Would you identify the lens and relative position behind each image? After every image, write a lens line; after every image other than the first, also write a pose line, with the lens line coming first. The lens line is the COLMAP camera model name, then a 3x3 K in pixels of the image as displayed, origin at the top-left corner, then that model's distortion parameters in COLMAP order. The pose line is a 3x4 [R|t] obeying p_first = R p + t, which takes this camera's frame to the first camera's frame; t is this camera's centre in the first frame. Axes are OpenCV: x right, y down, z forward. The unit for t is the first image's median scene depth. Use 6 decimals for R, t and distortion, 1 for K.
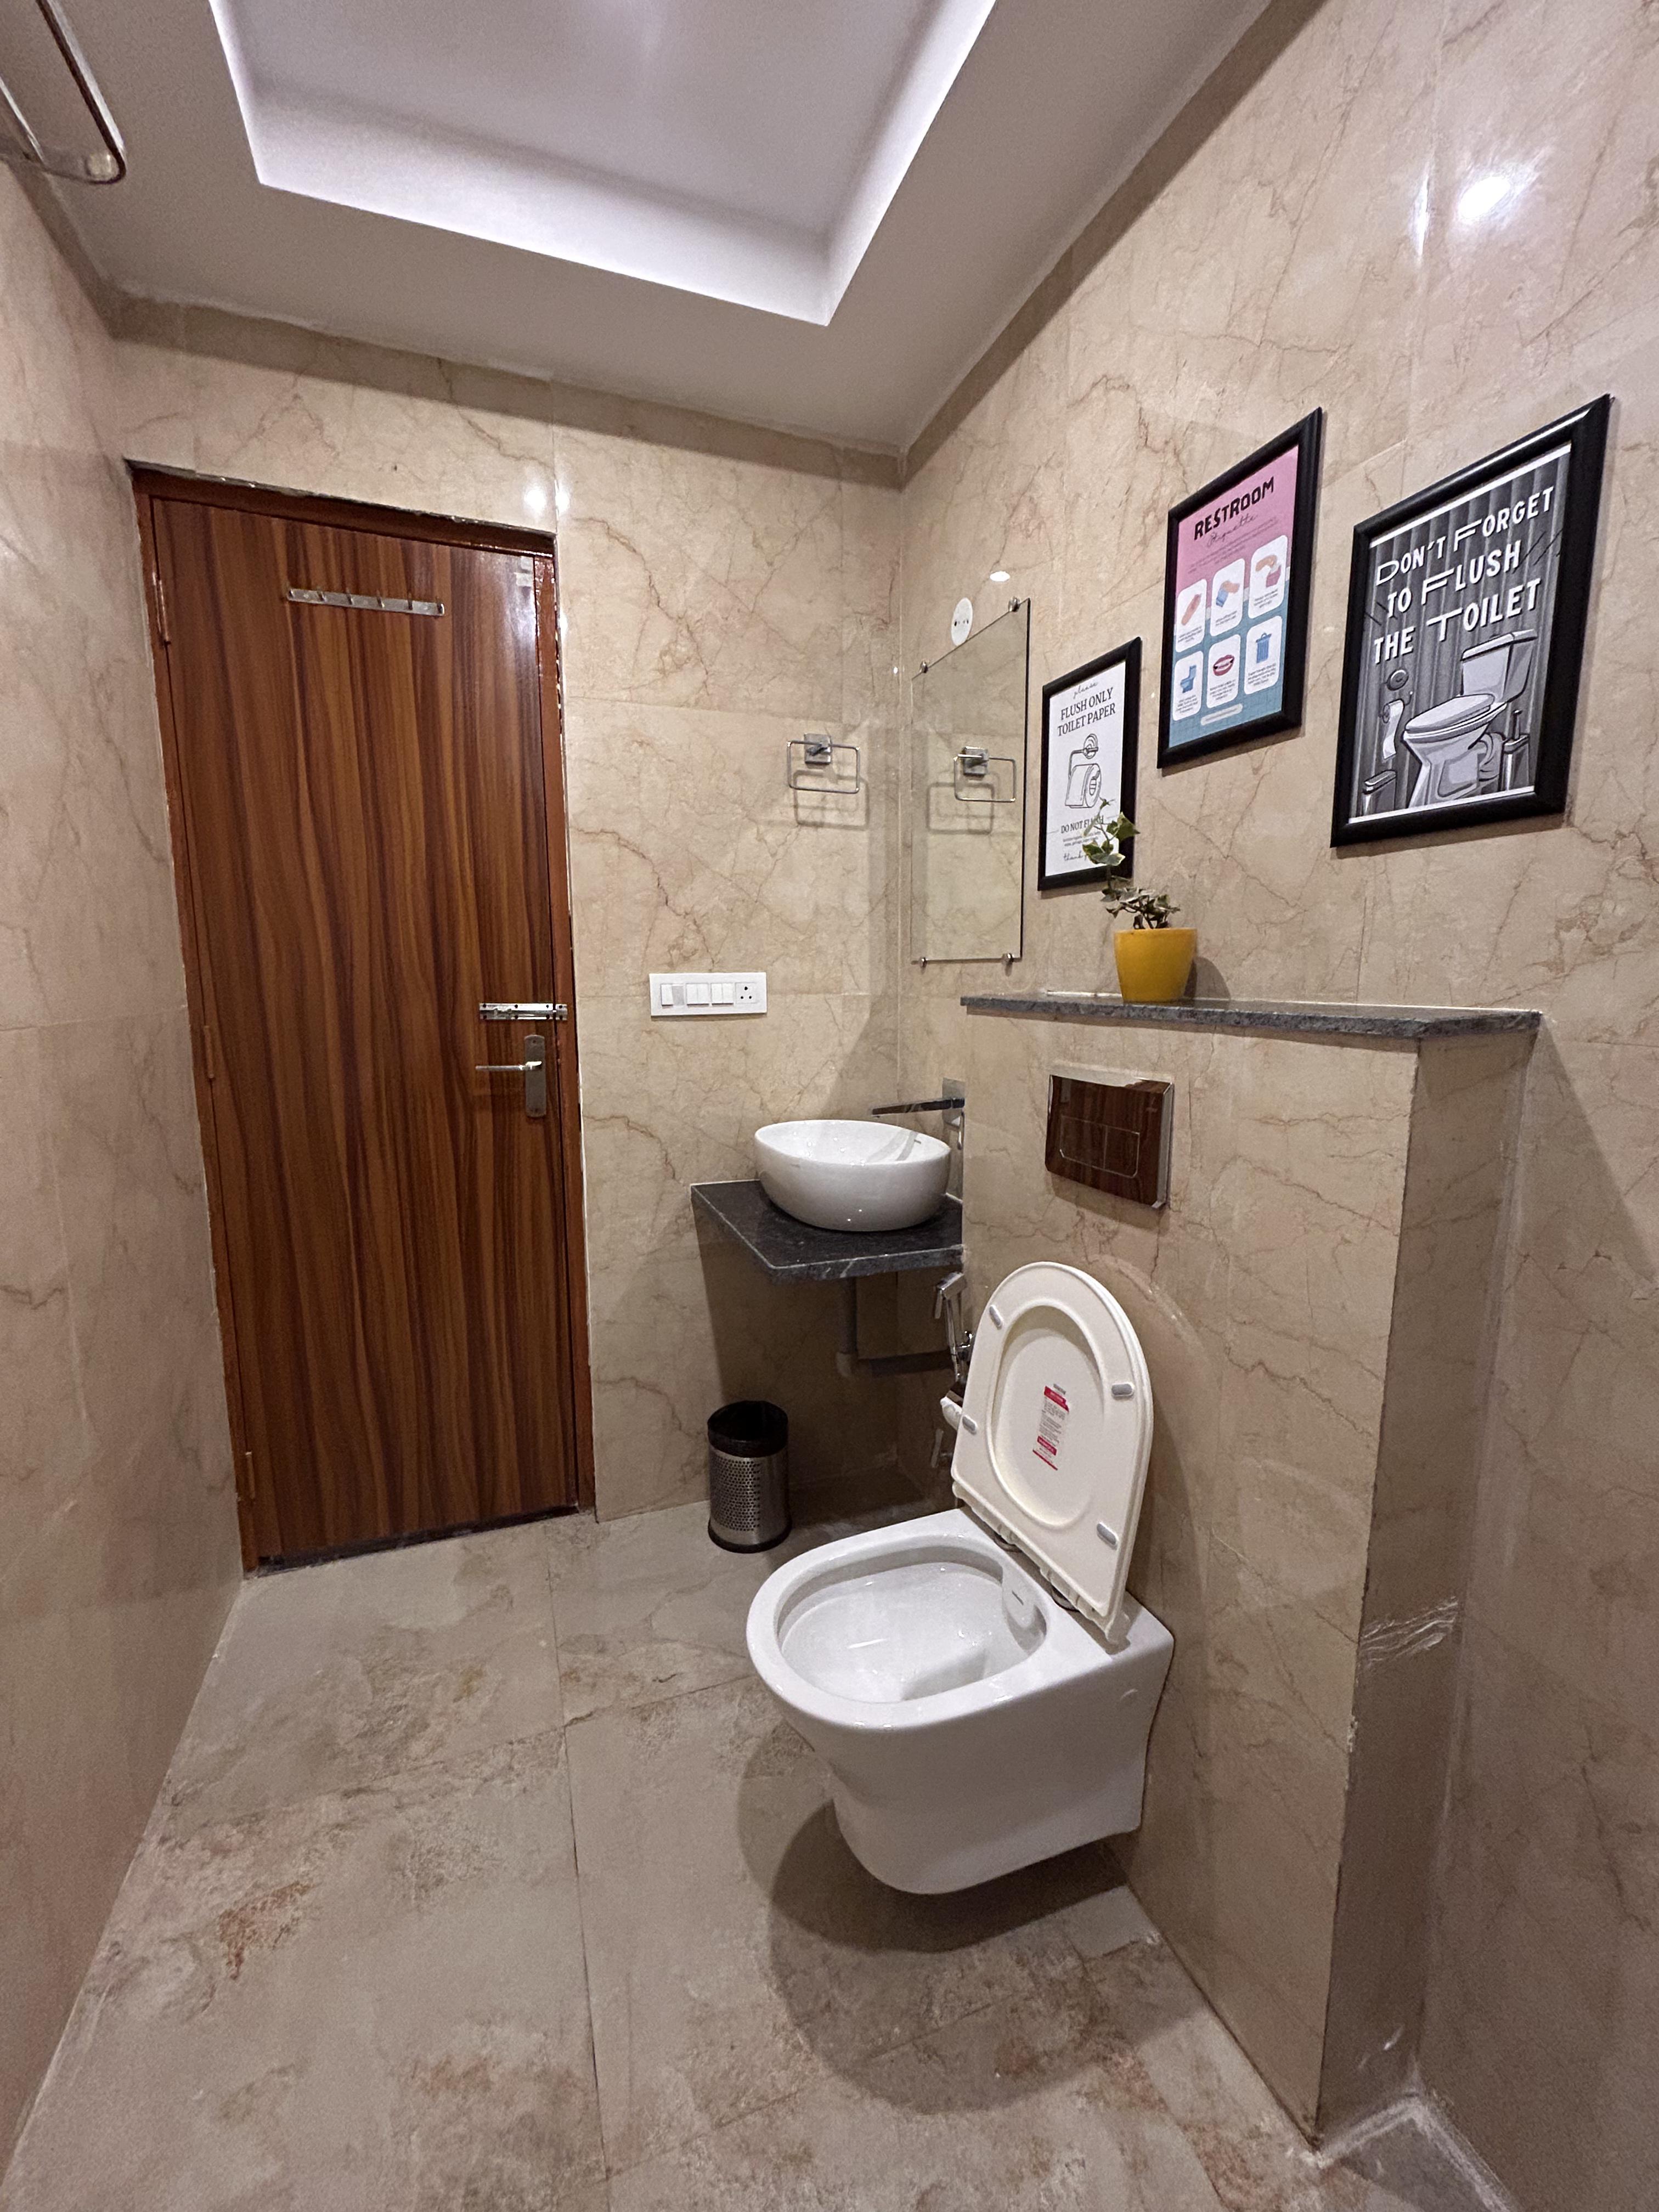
lens RADIAL K [[902.9, 0, 822.5], [0, 902.9, 1109.5], [0, 0, 1]] dist [0.006944, -0.000096]
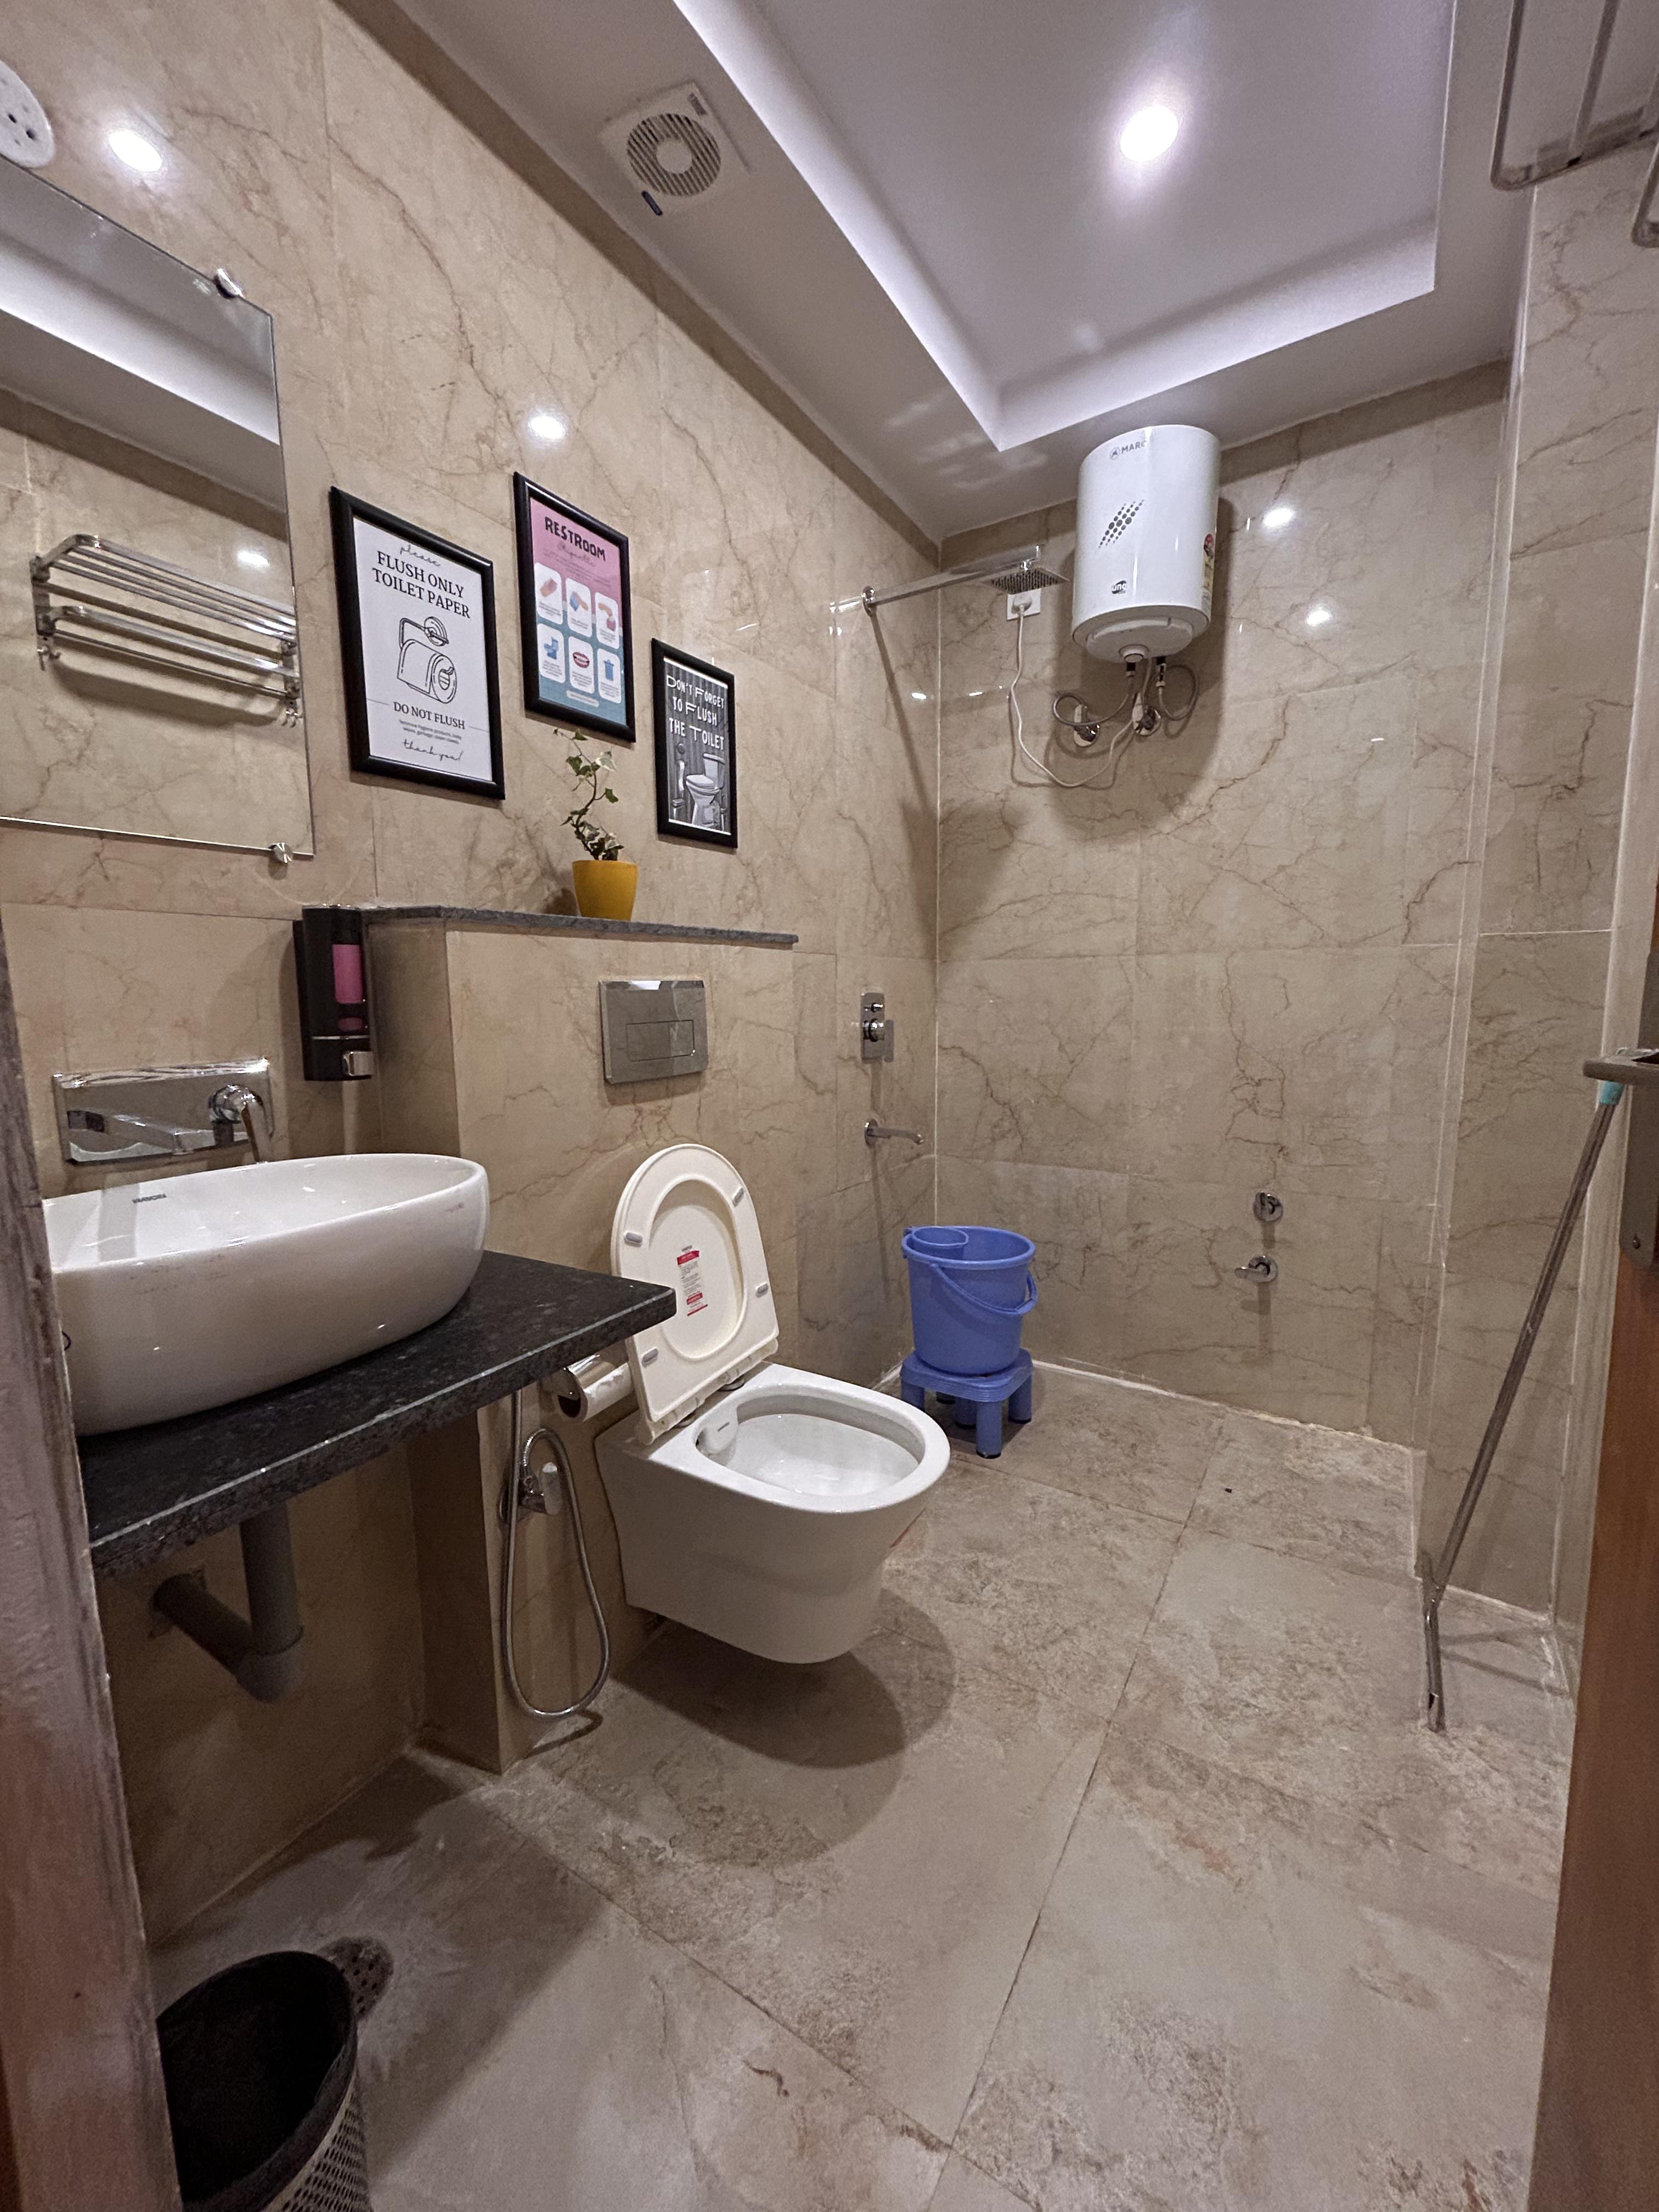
lens RADIAL K [[902.9, 0, 815.7], [0, 902.9, 1106.0], [0, 0, 1]] dist [0.006944, -0.000096]
pose [[-0.614106, -0.094109, 0.783592, -0.826151], [0.133322, 0.966226, 0.220528, -0.122532], [-0.777881, 0.239898, -0.580819, 1.651519]]
